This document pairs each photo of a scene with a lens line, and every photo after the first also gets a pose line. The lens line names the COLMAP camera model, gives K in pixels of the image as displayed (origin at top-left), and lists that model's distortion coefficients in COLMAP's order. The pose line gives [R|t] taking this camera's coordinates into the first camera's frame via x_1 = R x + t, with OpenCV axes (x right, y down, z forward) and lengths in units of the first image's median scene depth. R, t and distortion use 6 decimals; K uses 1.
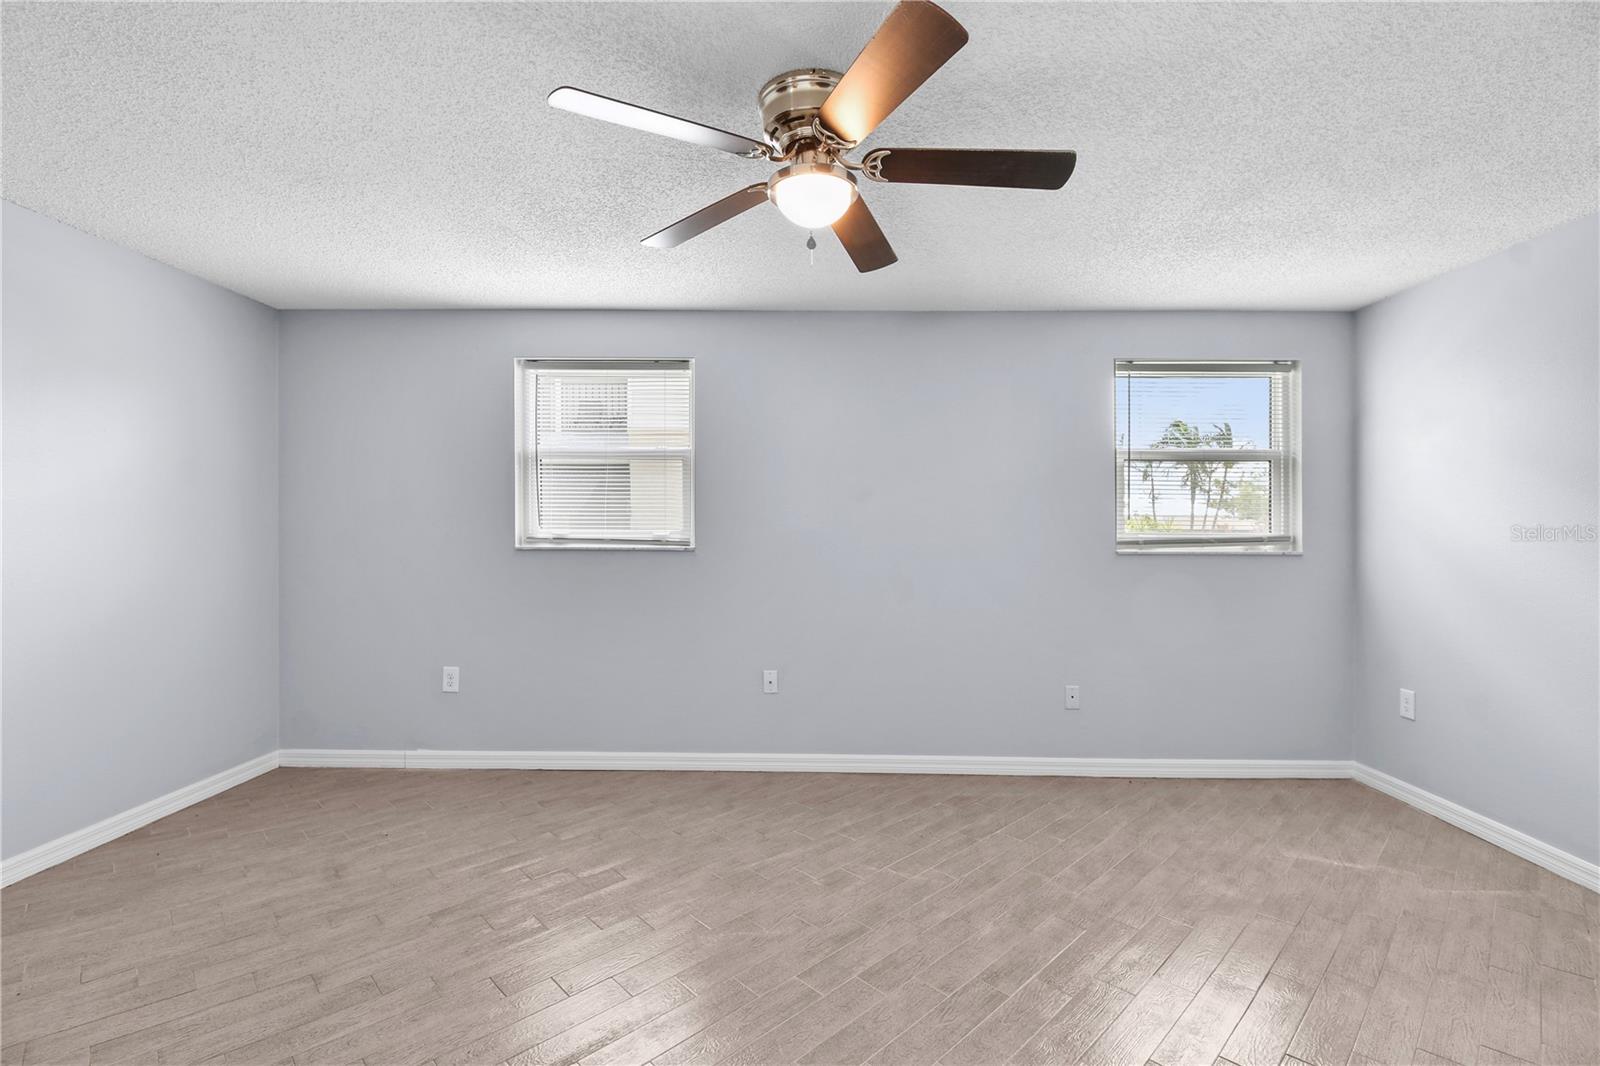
lens RADIAL K [[699.6, 0, 798.1], [0, 699.6, 543.1], [0, 0, 1]] dist [0.011595, -0.020004]
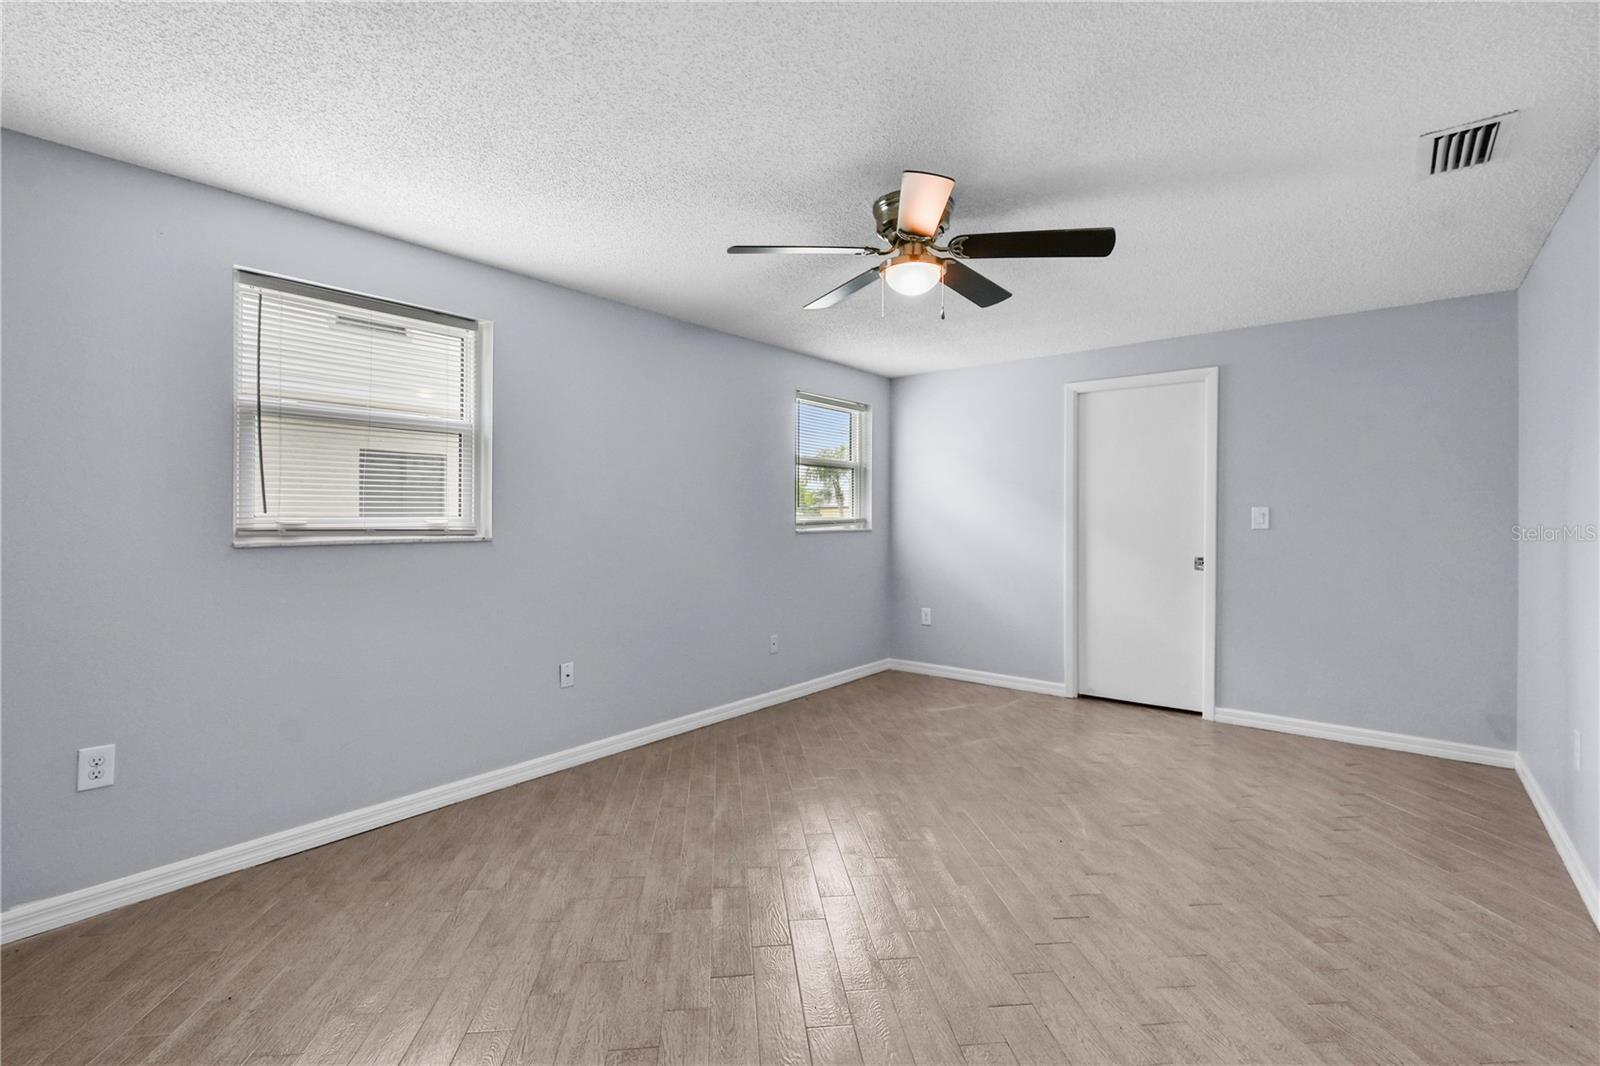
lens RADIAL K [[690.4, 0, 800.0], [0, 690.4, 533.0], [0, 0, 1]] dist [0.000038, -0.000132]
pose [[0.634396, -0.024098, 0.772633, -0.564125], [0.020417, 0.999688, 0.014415, -0.003254], [-0.772739, 0.006630, 0.634689, 0.152463]]
